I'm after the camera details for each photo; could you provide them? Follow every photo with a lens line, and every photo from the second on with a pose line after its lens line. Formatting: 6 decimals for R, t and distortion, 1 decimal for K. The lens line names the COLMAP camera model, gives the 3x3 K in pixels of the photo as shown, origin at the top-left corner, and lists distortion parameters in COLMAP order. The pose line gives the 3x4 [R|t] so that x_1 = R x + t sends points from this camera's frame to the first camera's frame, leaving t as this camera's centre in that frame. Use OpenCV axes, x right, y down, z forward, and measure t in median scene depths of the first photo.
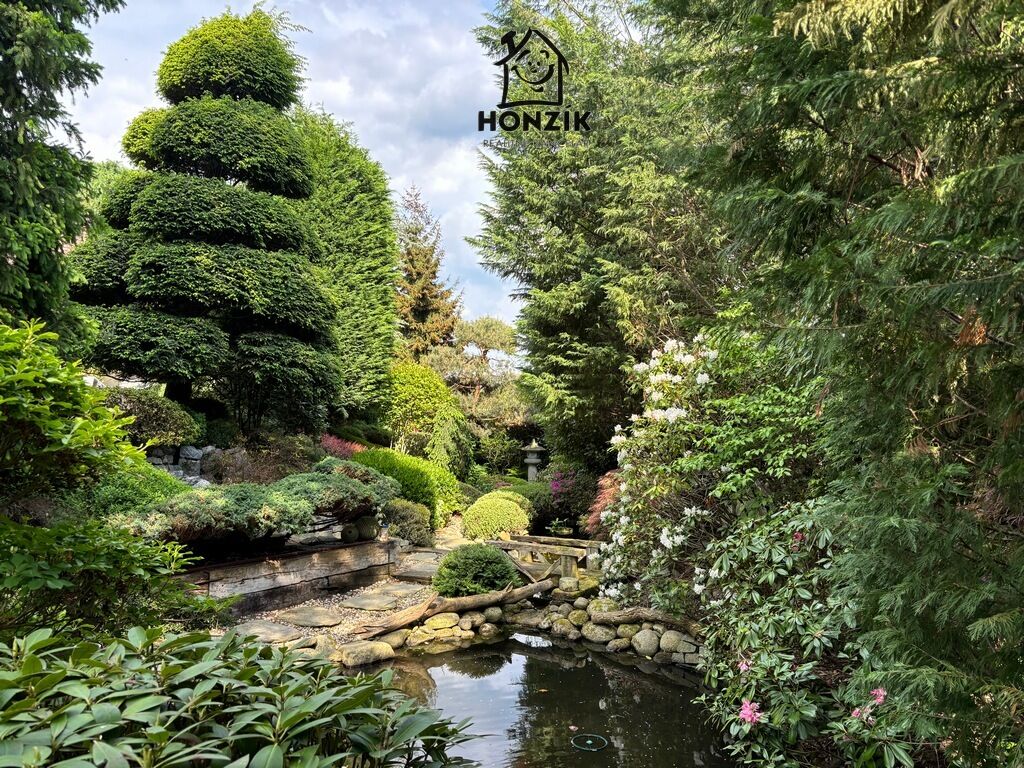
lens RADIAL K [[774.5, 0, 511.8], [0, 774.5, 380.2], [0, 0, 1]] dist [0.040764, -0.052848]
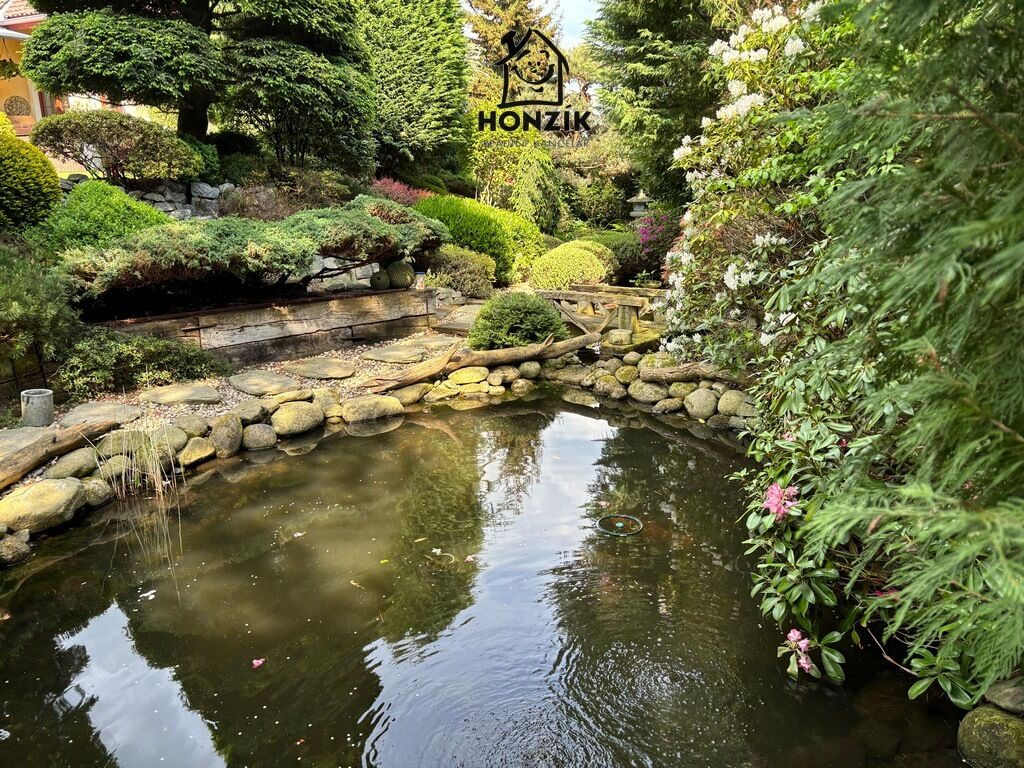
lens RADIAL K [[774.5, 0, 511.8], [0, 774.5, 380.2], [0, 0, 1]] dist [0.040764, -0.052848]
pose [[0.986531, 0.016848, -0.162705, 0.093477], [0.031942, 0.955692, 0.292631, 0.057273], [0.160426, -0.293887, 0.942281, 0.172853]]
